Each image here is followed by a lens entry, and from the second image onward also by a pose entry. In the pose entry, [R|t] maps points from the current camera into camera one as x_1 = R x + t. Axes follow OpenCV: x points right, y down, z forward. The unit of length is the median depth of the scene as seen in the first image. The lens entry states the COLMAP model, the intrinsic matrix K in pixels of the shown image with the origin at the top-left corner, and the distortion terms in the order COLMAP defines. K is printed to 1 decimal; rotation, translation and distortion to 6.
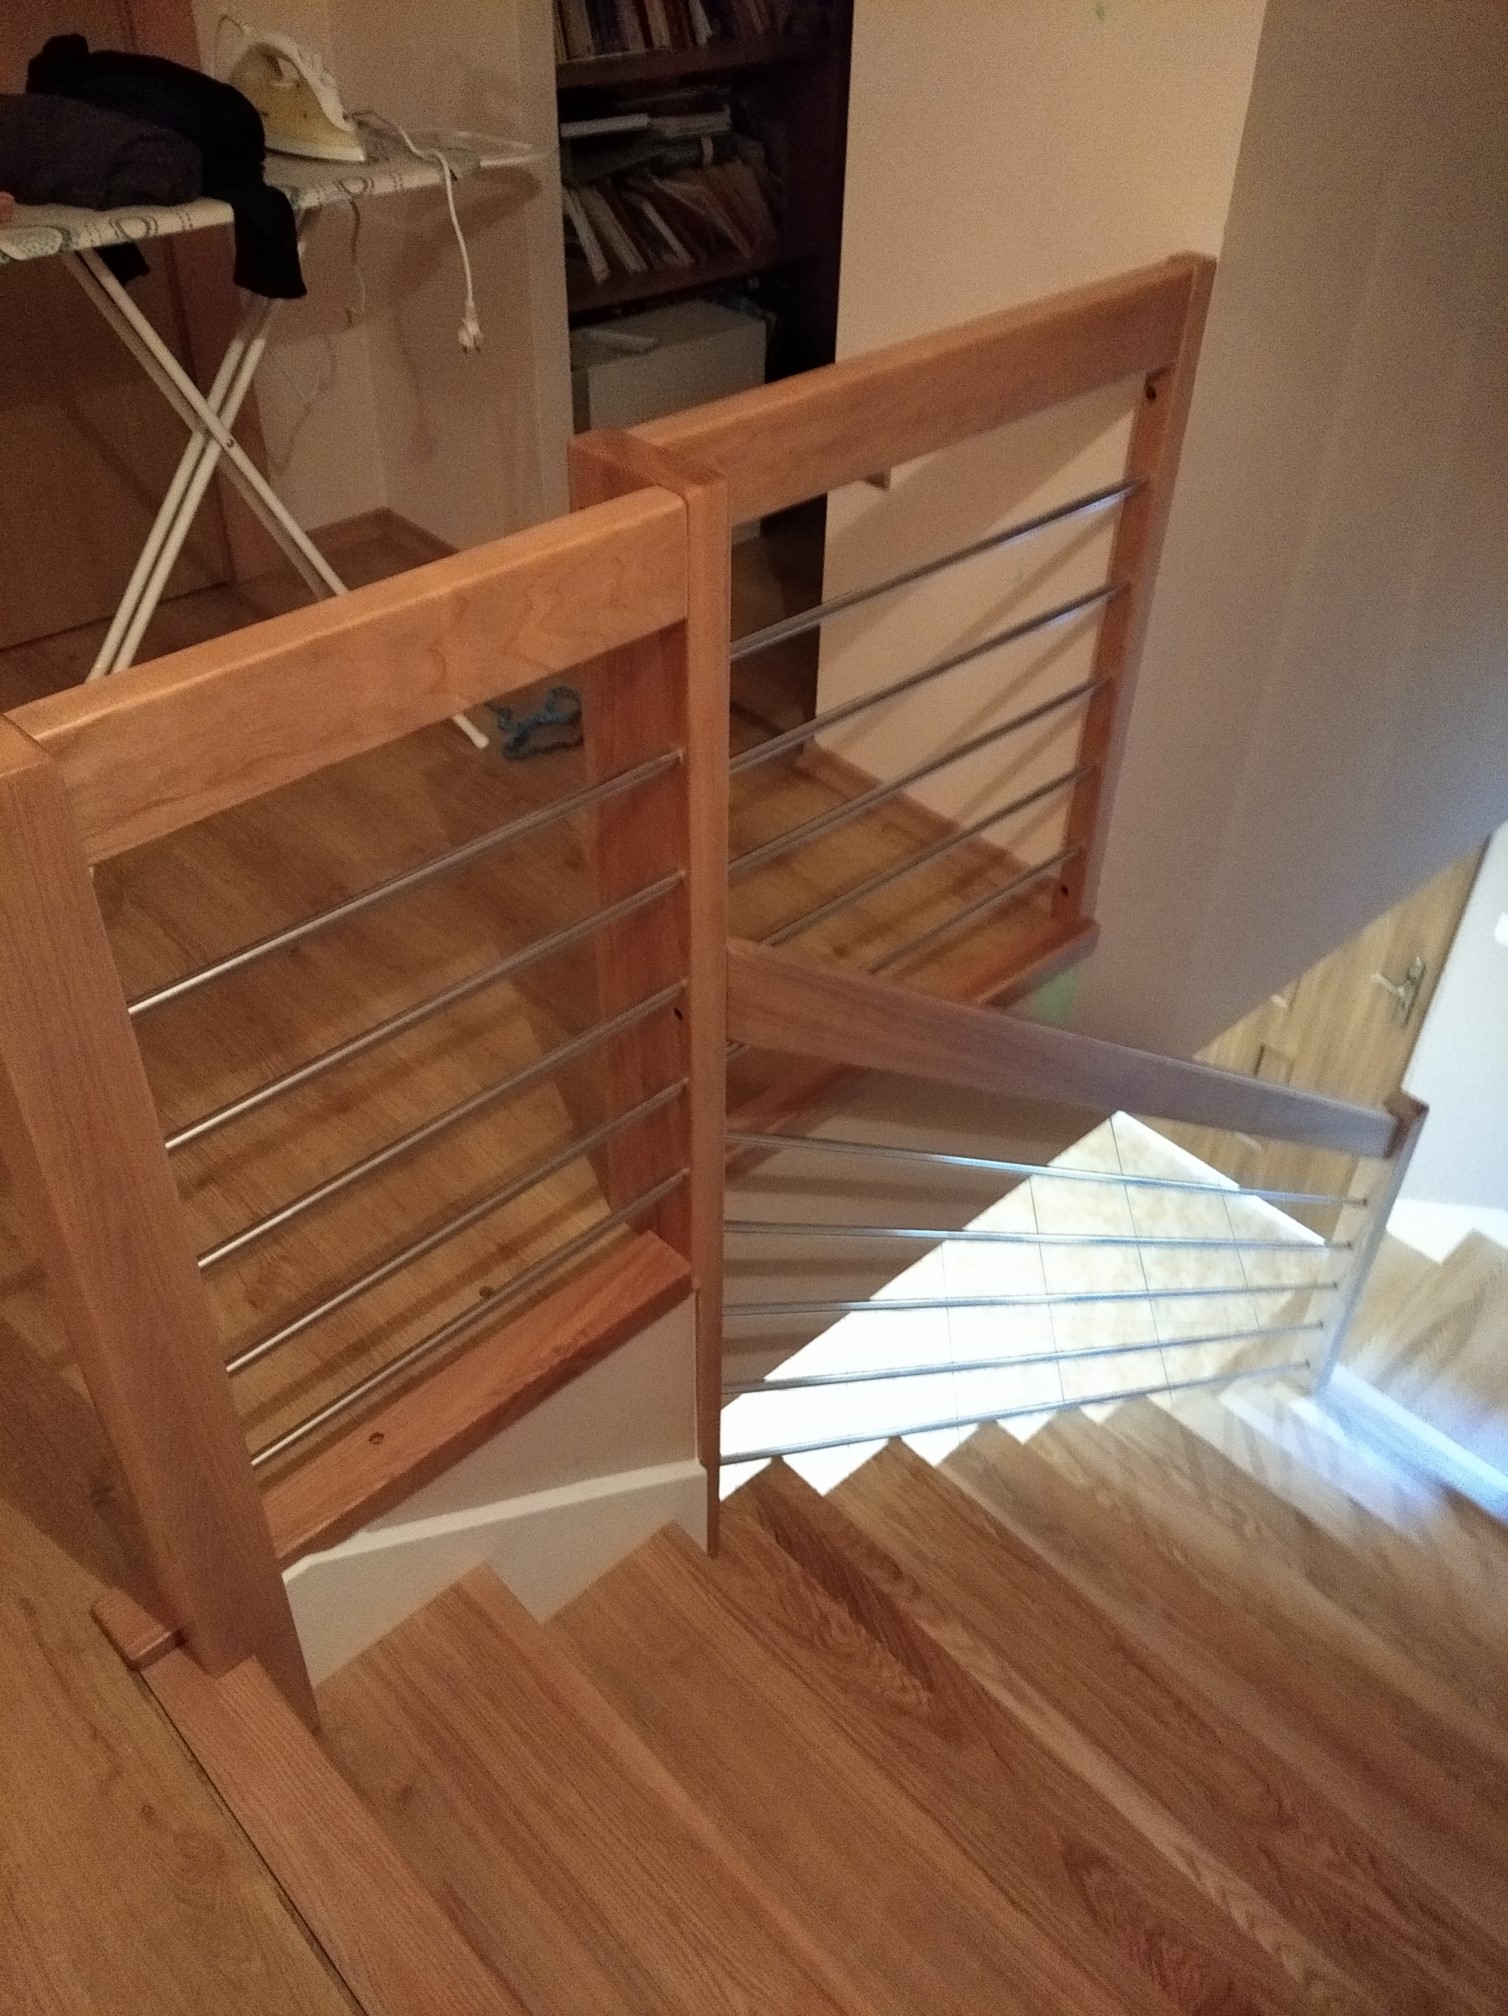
lens RADIAL K [[1659.1, 0, 739.4], [0, 1659.1, 993.3], [0, 0, 1]] dist [0.077800, -0.114102]
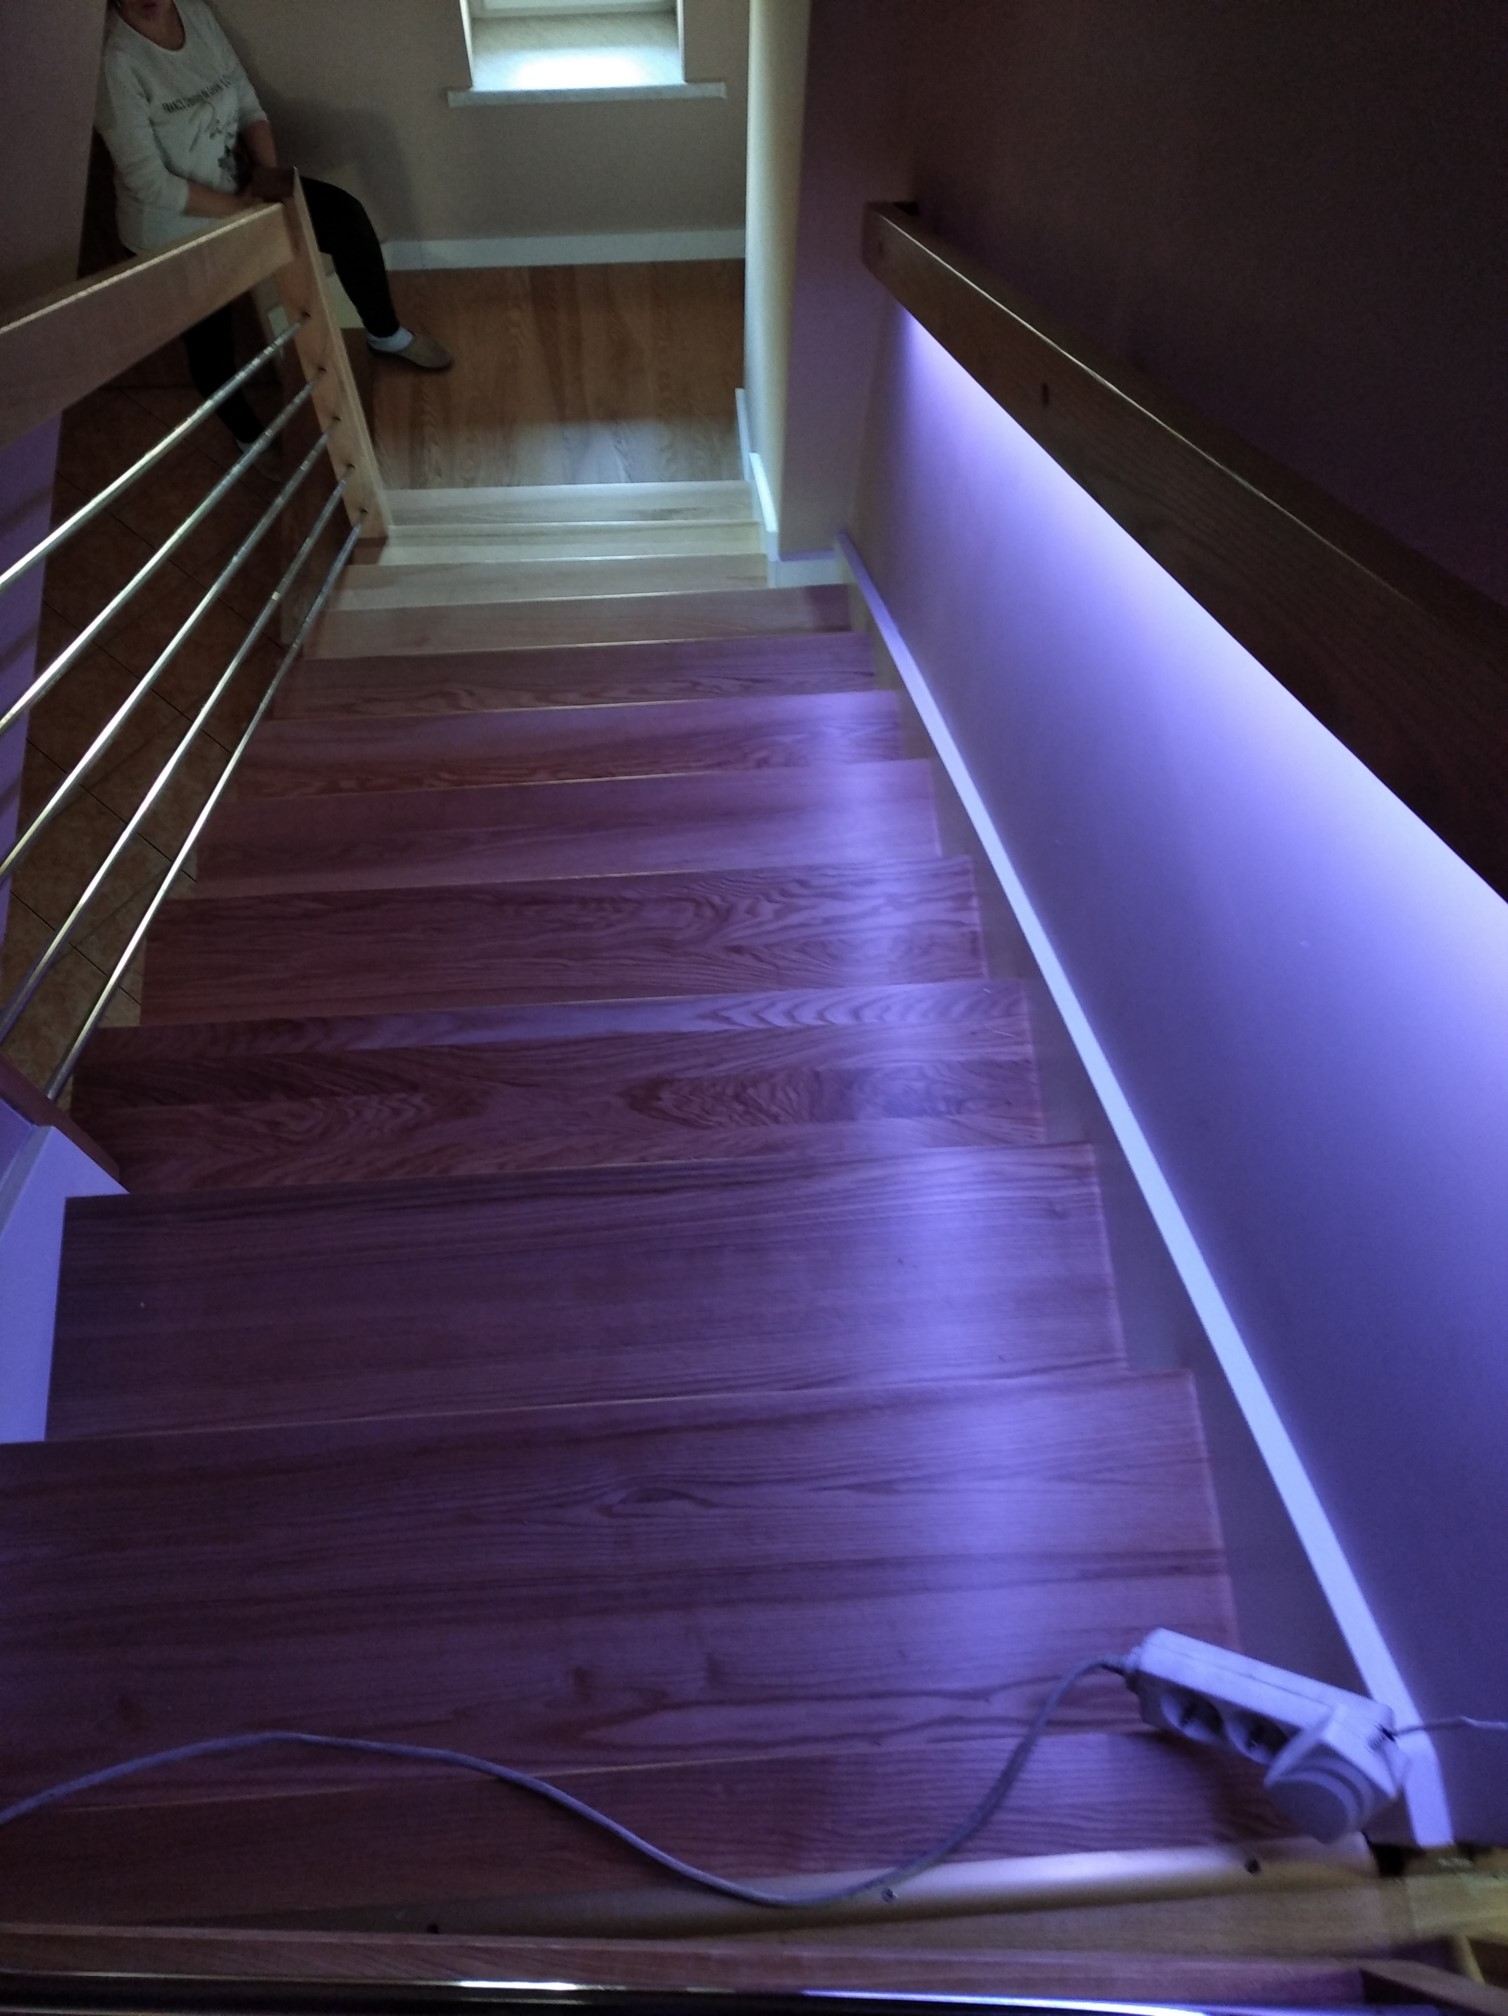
lens RADIAL K [[1659.1, 0, 754.0], [0, 1659.1, 1008.3], [0, 0, 1]] dist [0.077800, -0.114102]
pose [[0.624431, -0.716255, 0.311551, -0.019766], [0.481850, 0.667171, 0.568069, -0.033574], [-0.614741, -0.204599, 0.761730, 0.218142]]
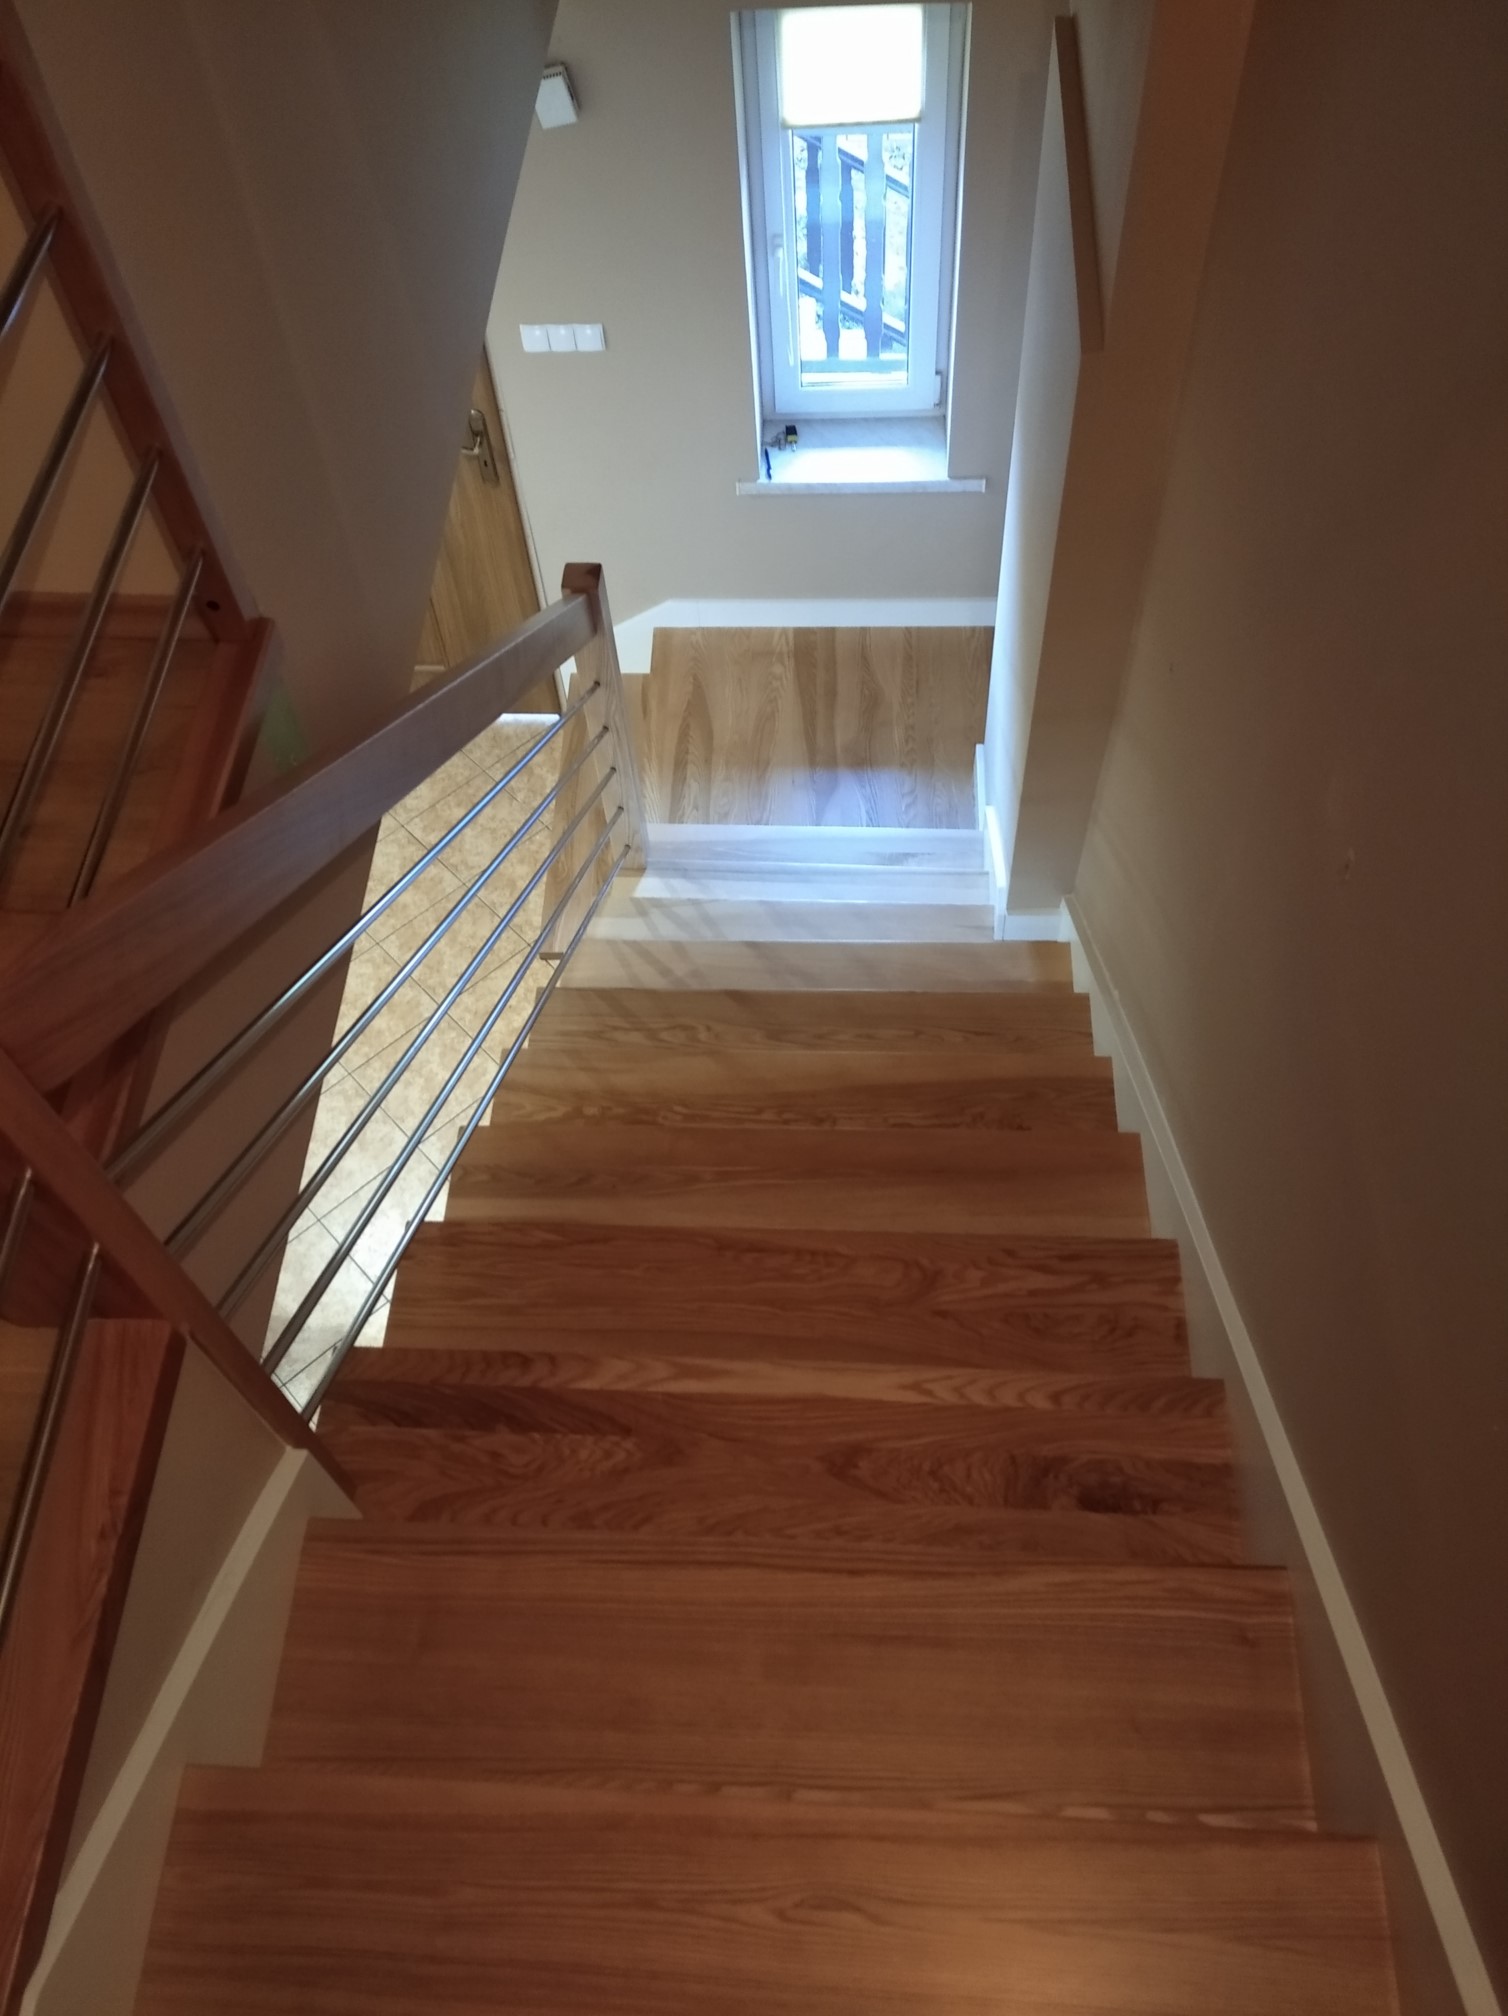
lens RADIAL K [[1659.1, 0, 751.8], [0, 1659.1, 1005.7], [0, 0, 1]] dist [0.077800, -0.114102]
pose [[0.716917, -0.610086, 0.337379, -0.006810], [0.485975, 0.784310, 0.385597, -0.105105], [-0.499857, -0.112483, 0.858773, 0.181927]]
